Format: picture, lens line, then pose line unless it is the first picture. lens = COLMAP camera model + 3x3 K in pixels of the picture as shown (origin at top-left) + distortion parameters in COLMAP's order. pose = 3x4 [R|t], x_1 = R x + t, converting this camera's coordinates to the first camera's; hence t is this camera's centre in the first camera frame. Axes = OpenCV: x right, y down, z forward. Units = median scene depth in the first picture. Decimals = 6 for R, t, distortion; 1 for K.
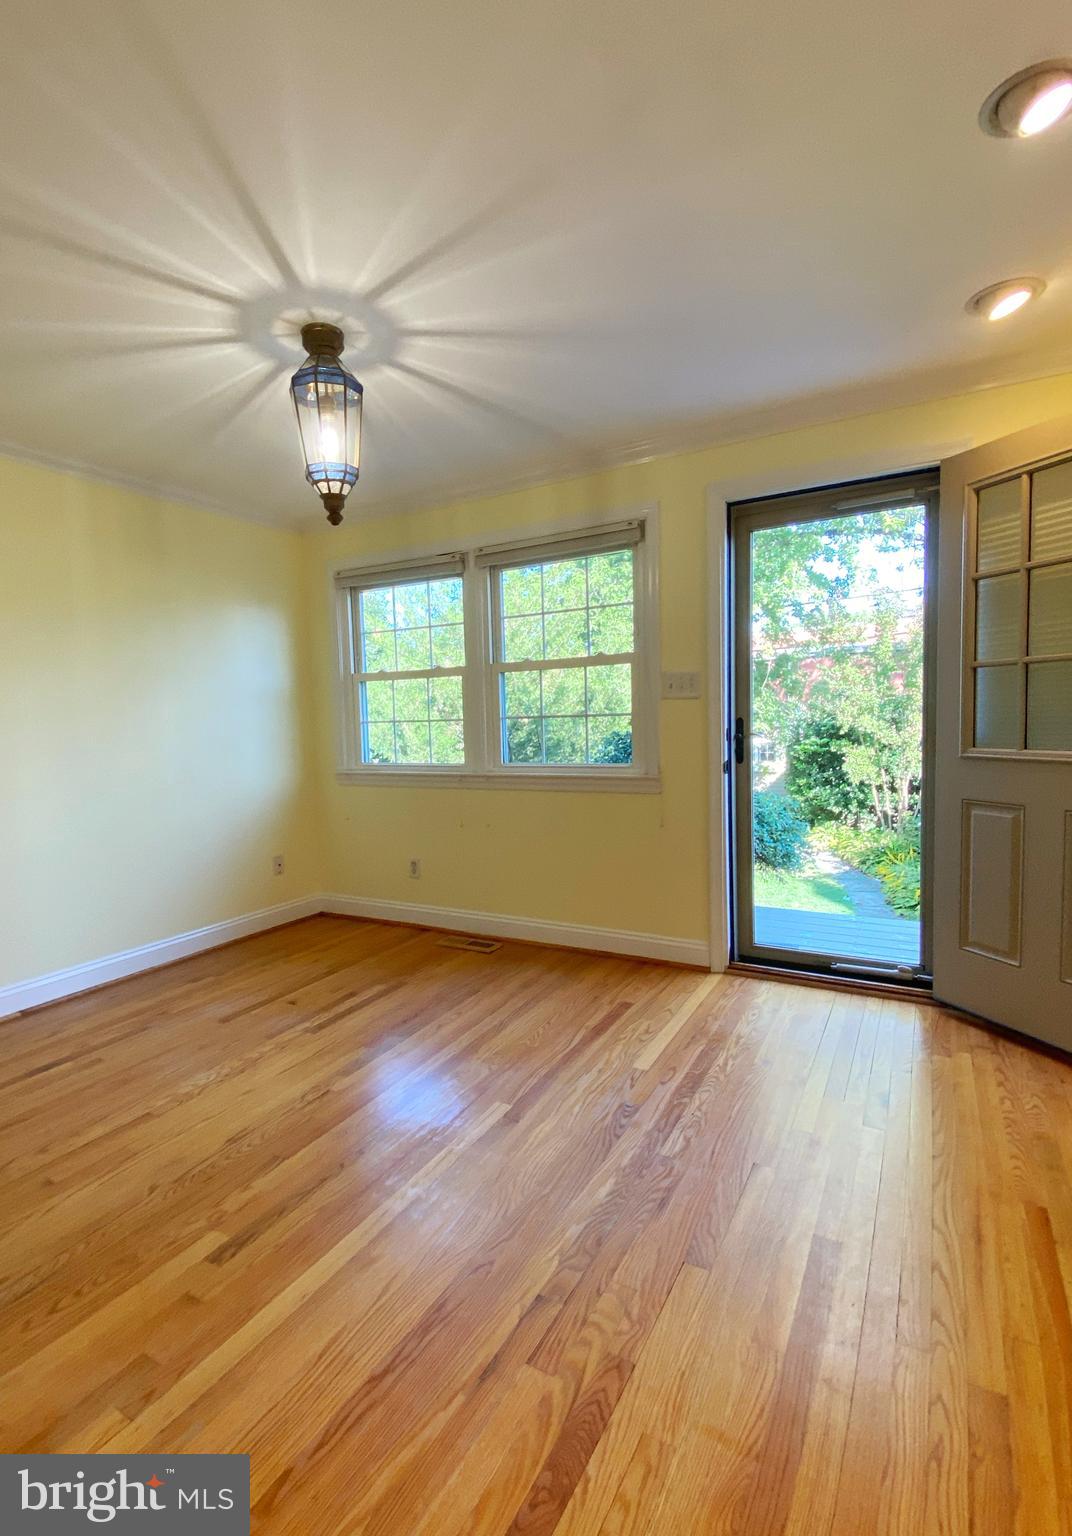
lens RADIAL K [[702.9, 0, 536.0], [0, 702.9, 768.0], [0, 0, 1]] dist [0.018745, -0.000284]
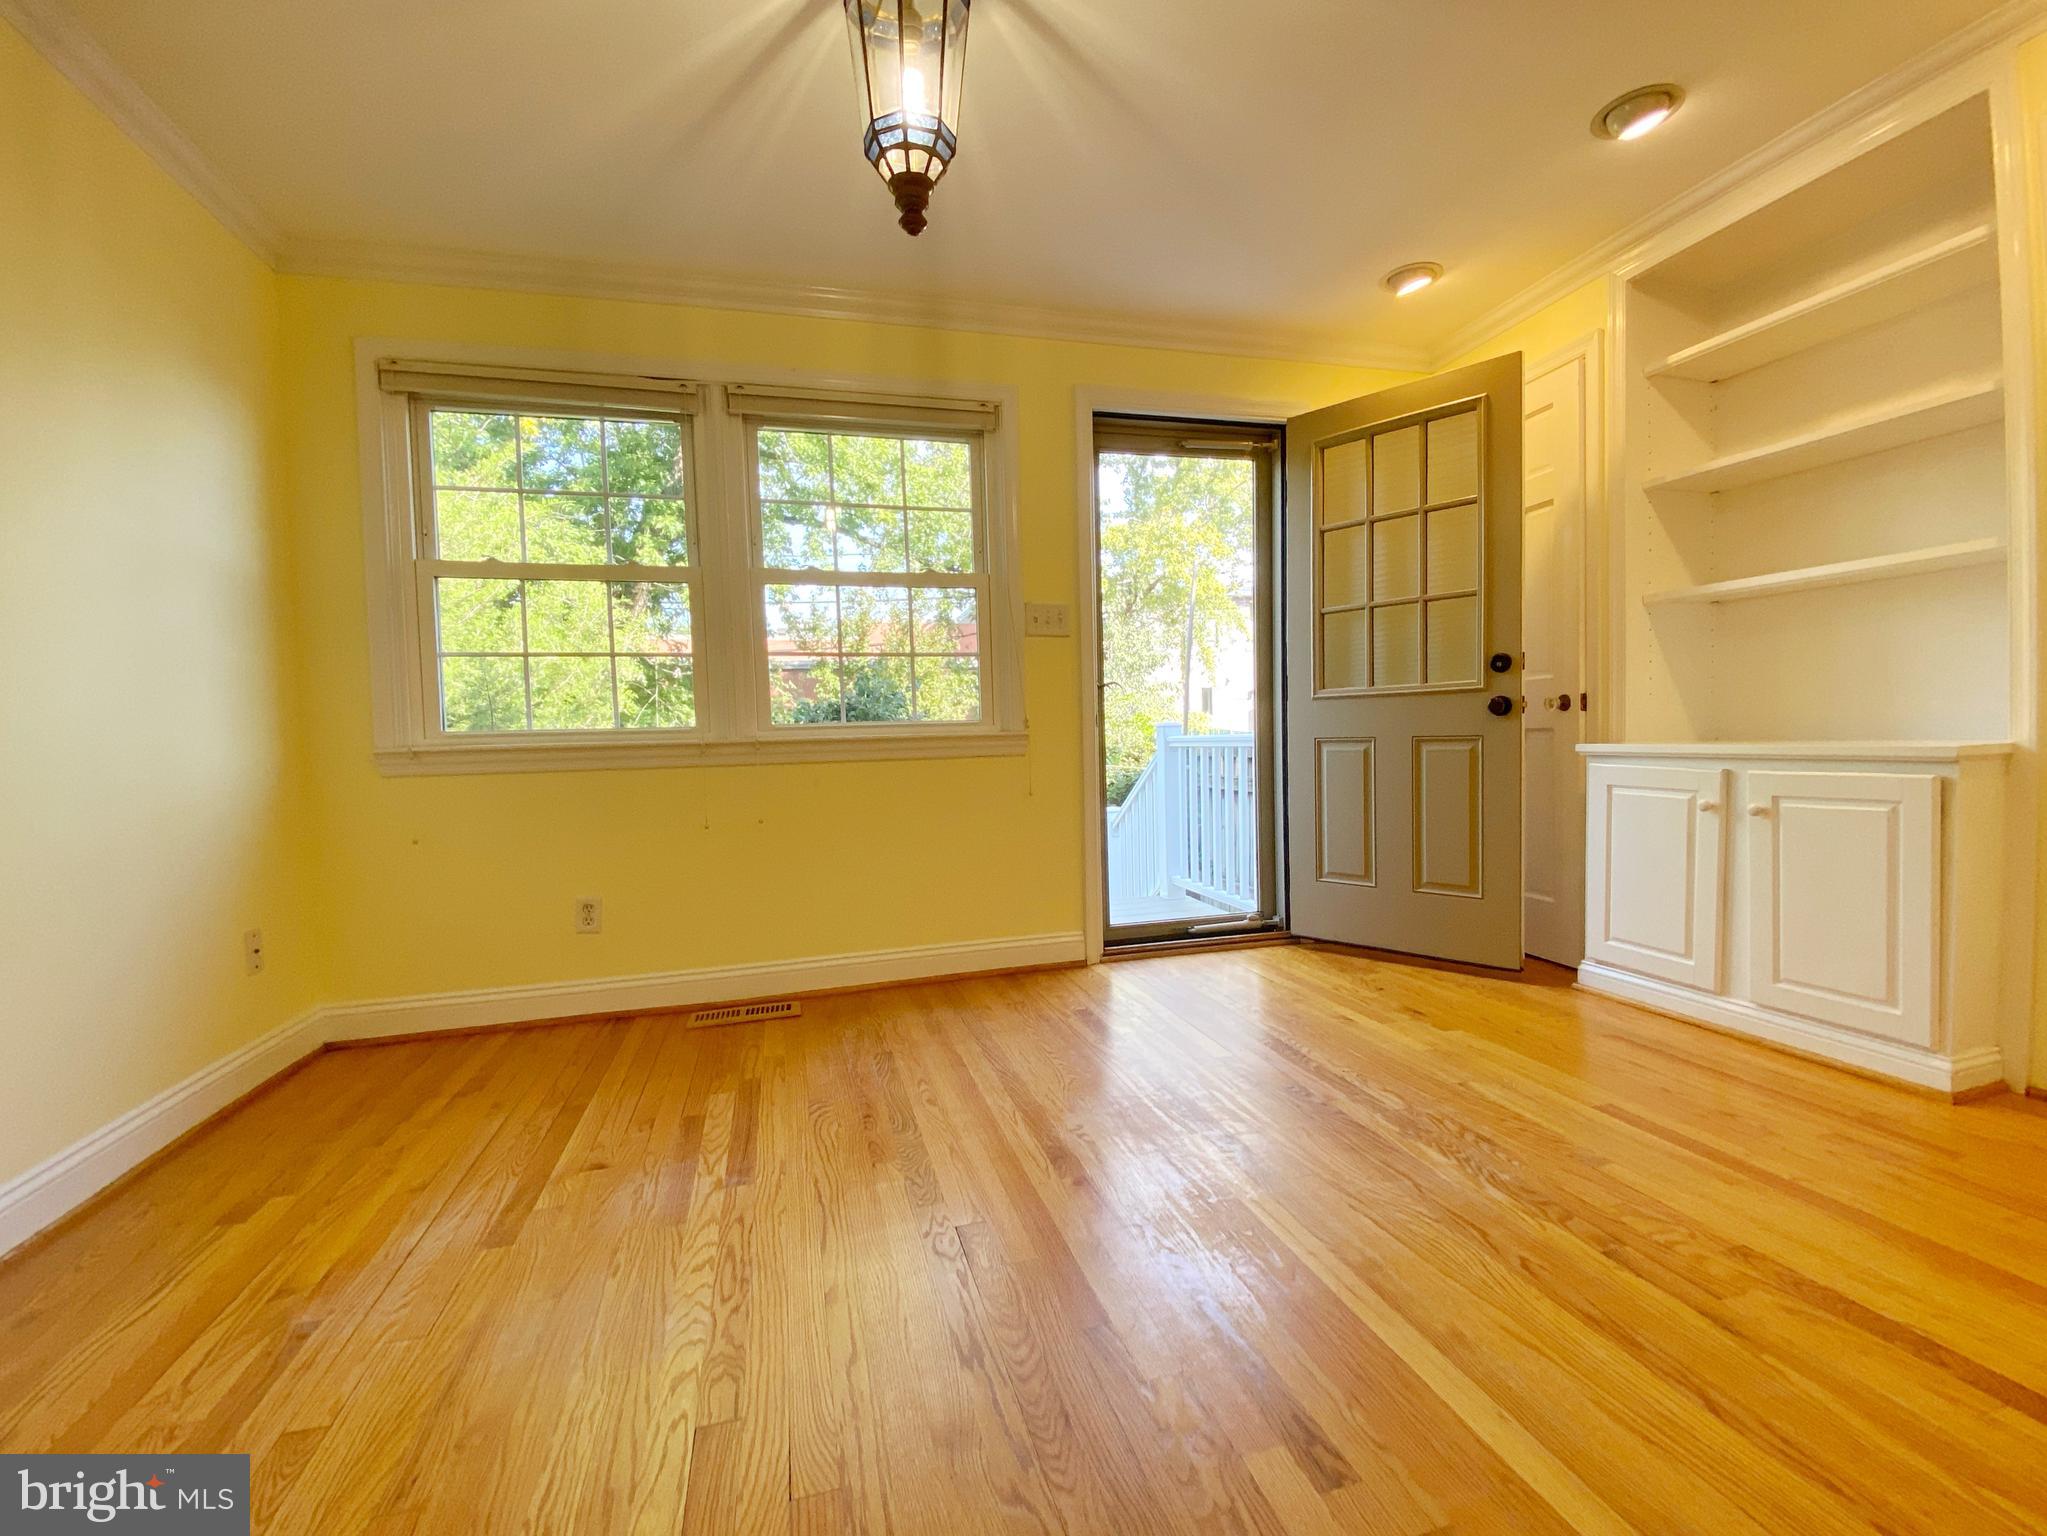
lens RADIAL K [[845.8, 0, 1025.3], [0, 845.8, 779.6], [0, 0, 1]] dist [0.001187, -0.000489]
pose [[0.718192, -0.030561, 0.695174, -0.501006], [0.056972, 0.998264, -0.014972, 0.081515], [-0.693509, 0.050358, 0.718686, 0.329221]]
